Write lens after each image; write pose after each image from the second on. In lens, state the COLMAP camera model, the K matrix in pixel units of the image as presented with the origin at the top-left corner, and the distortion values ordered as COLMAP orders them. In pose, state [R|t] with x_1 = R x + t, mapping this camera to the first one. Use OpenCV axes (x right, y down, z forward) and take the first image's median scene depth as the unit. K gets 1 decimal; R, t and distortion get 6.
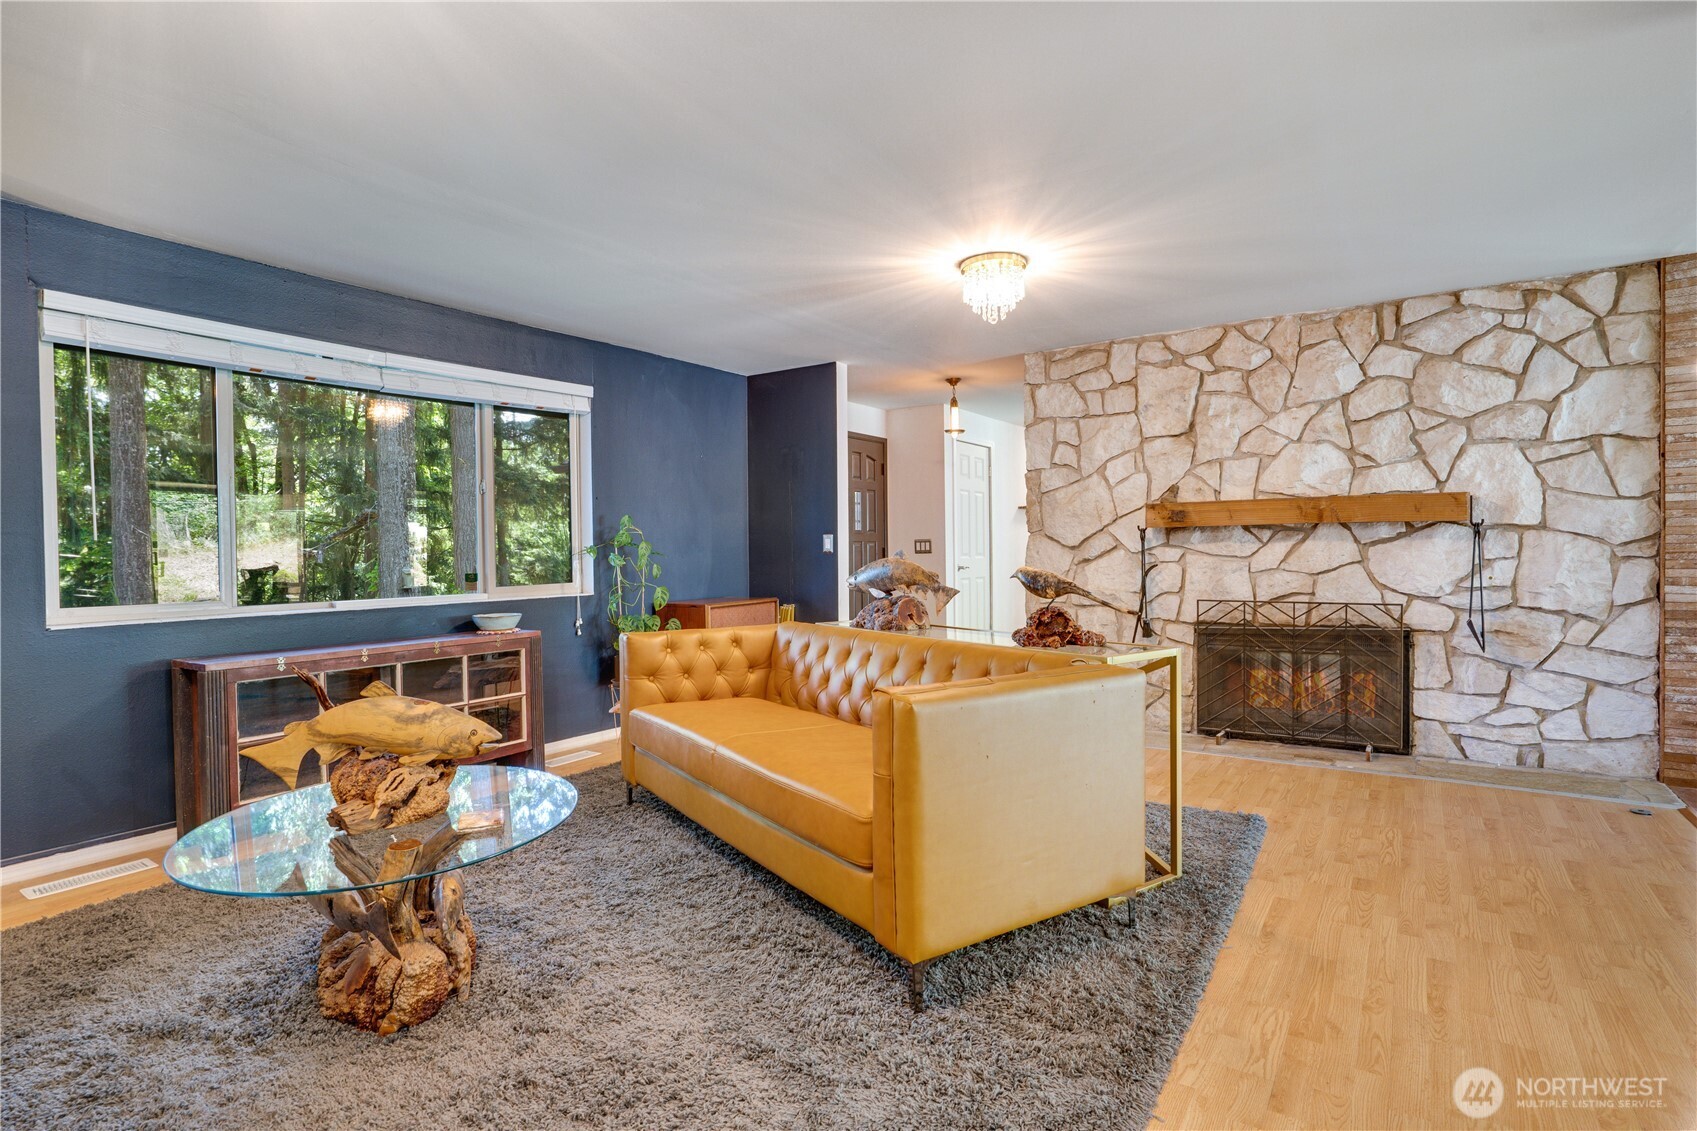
lens RADIAL K [[832.6, 0, 845.8], [0, 832.6, 565.9], [0, 0, 1]] dist [-0.025407, 0.003752]
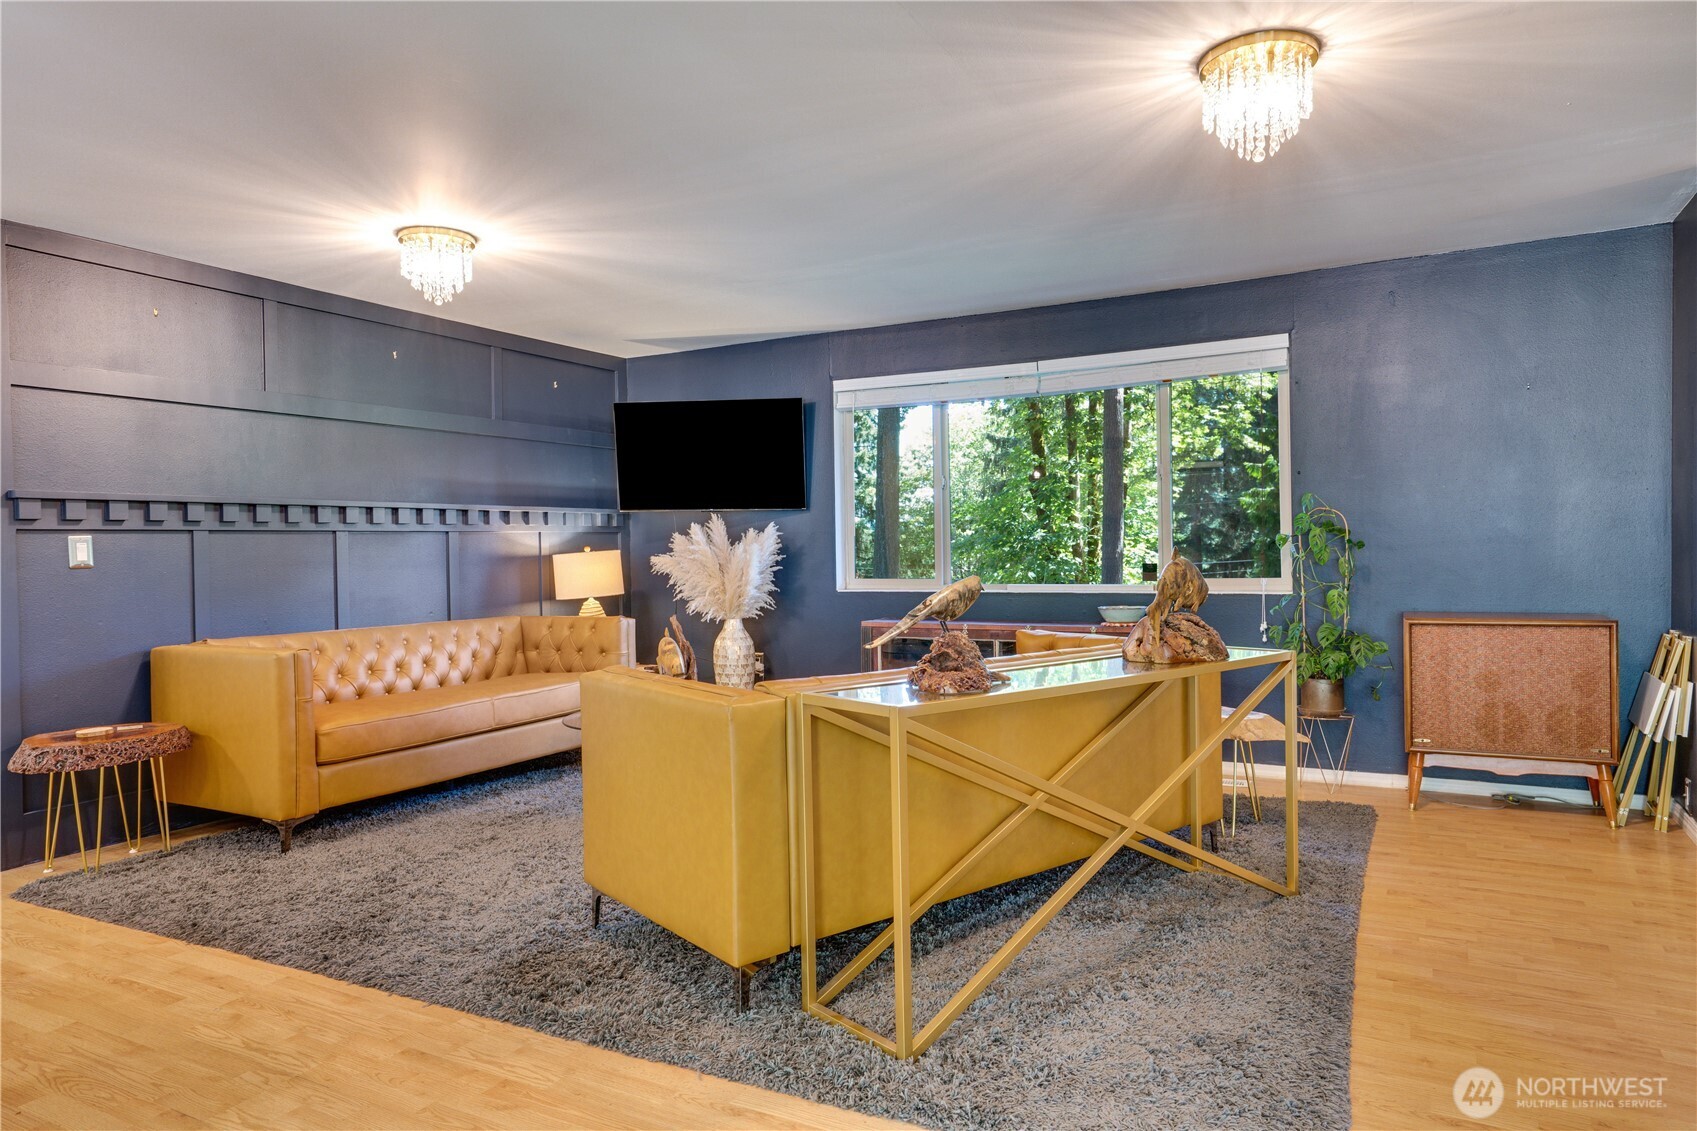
lens RADIAL K [[1060.9, 0, 860.0], [0, 1060.9, 565.9], [0, 0, 1]] dist [-0.004177, -0.005523]
pose [[0.123652, 0.030449, -0.991858, 0.728942], [-0.005471, 0.999535, 0.030003, -0.023262], [0.992311, 0.001717, 0.123761, 0.513127]]
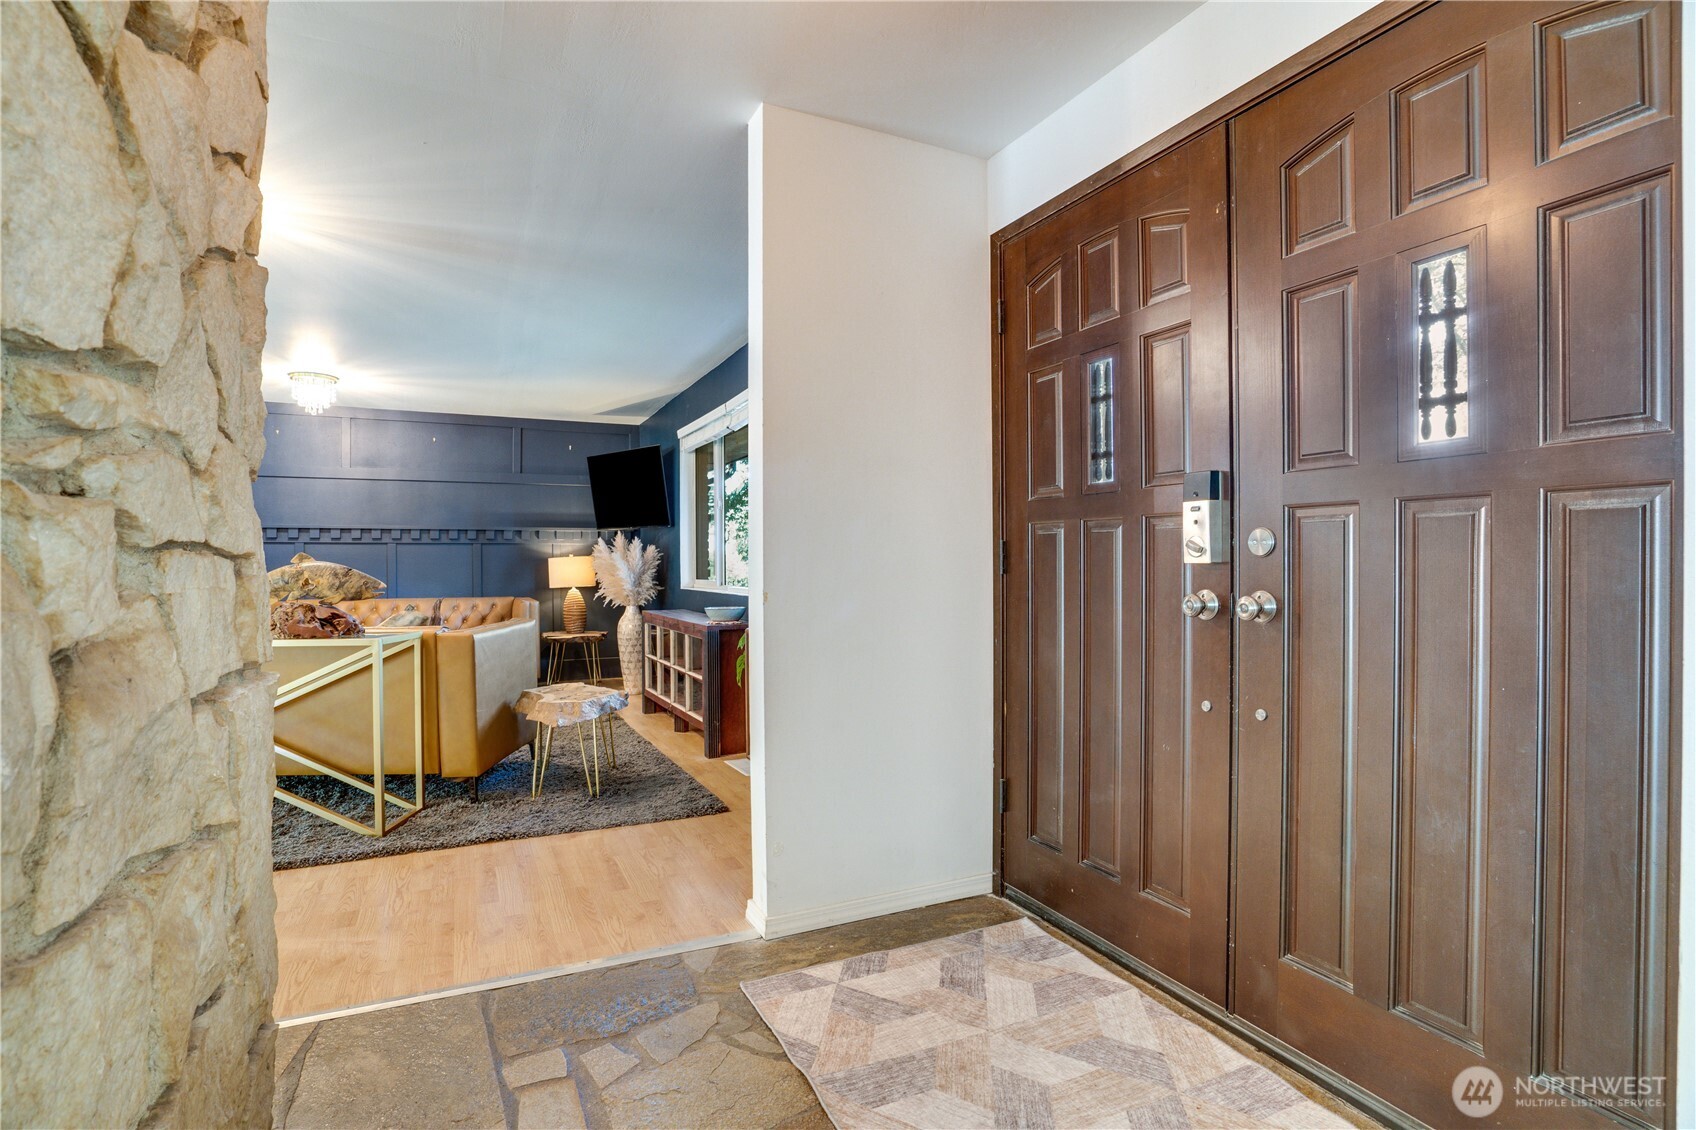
lens RADIAL K [[804.0, 0, 832.4], [0, 804.0, 567.9], [0, 0, 1]] dist [-0.037409, 0.001724]
pose [[-0.492561, 0.025166, -0.869914, 0.442324], [-0.004243, 0.999500, 0.031318, -0.028694], [0.870268, 0.019117, -0.492208, 1.578053]]
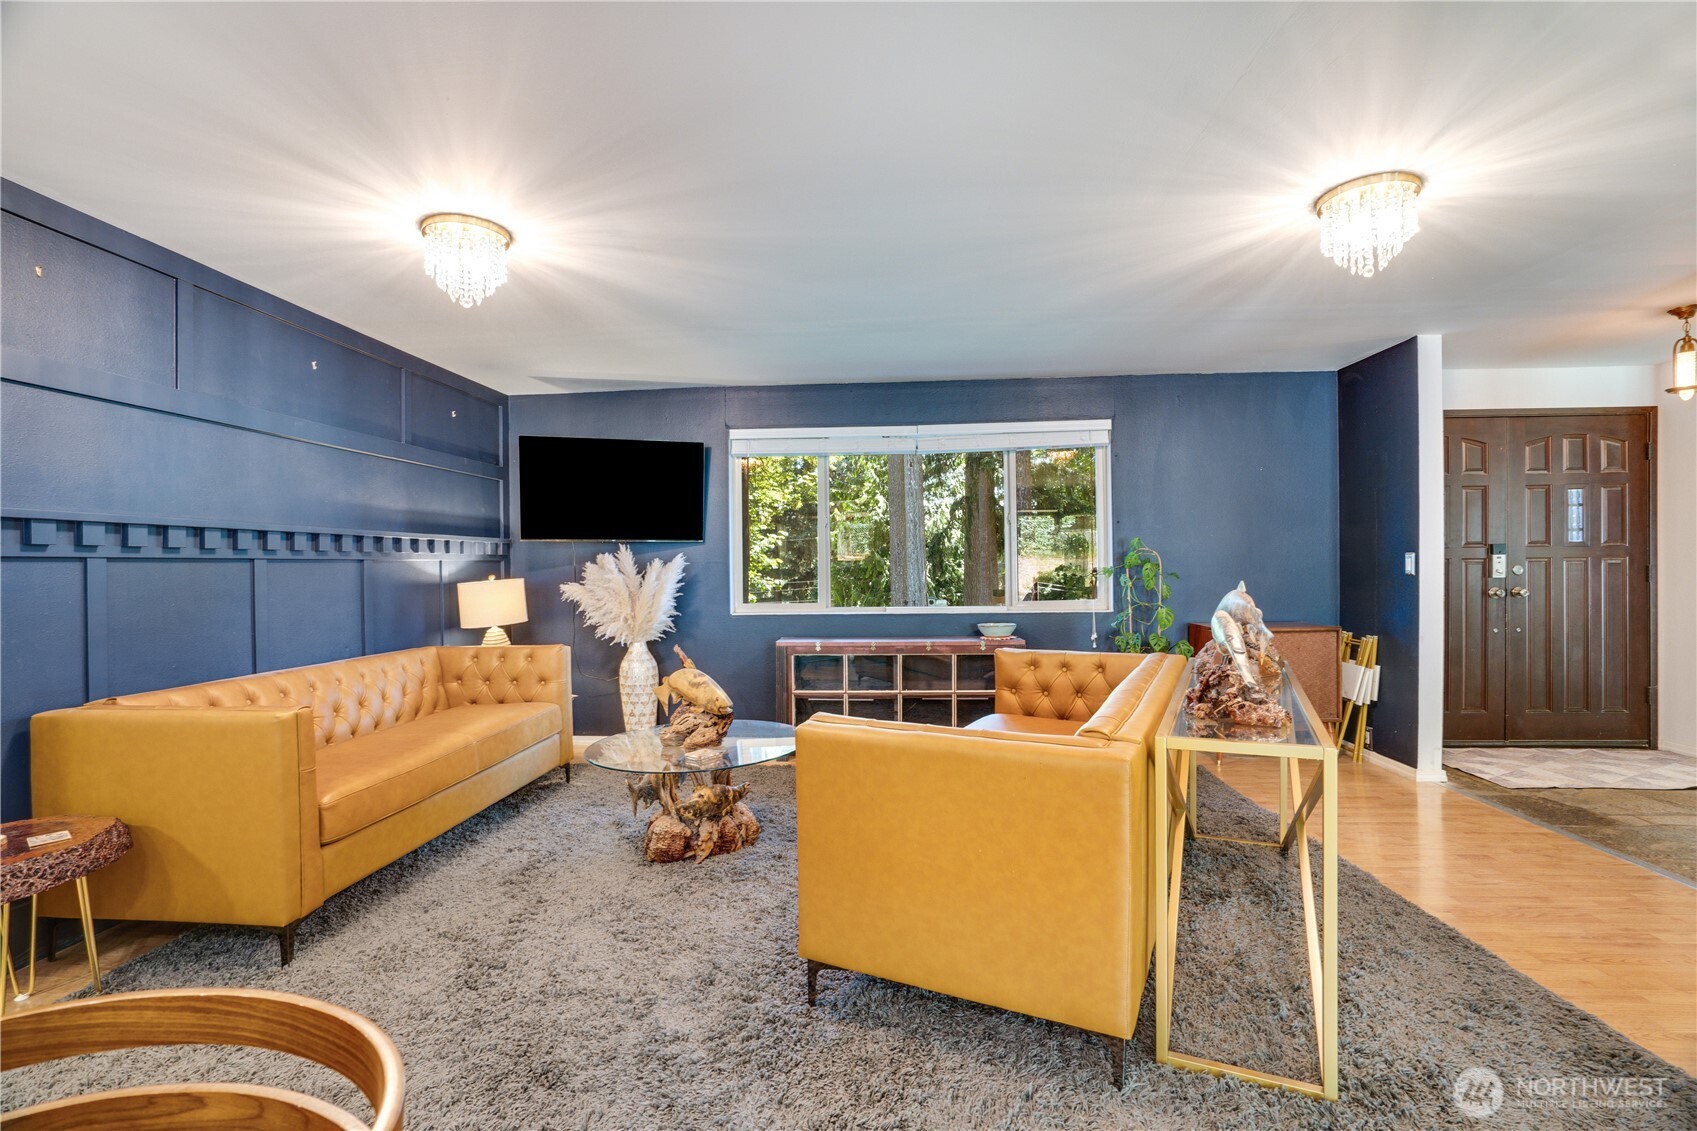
lens RADIAL K [[776.1, 0, 853.7], [0, 776.1, 574.1], [0, 0, 1]] dist [-0.048768, 0.013546]
pose [[0.516040, 0.017385, -0.856388, 0.426686], [-0.012528, 0.999840, 0.012748, -0.025542], [0.856473, 0.004151, 0.516176, 0.216628]]
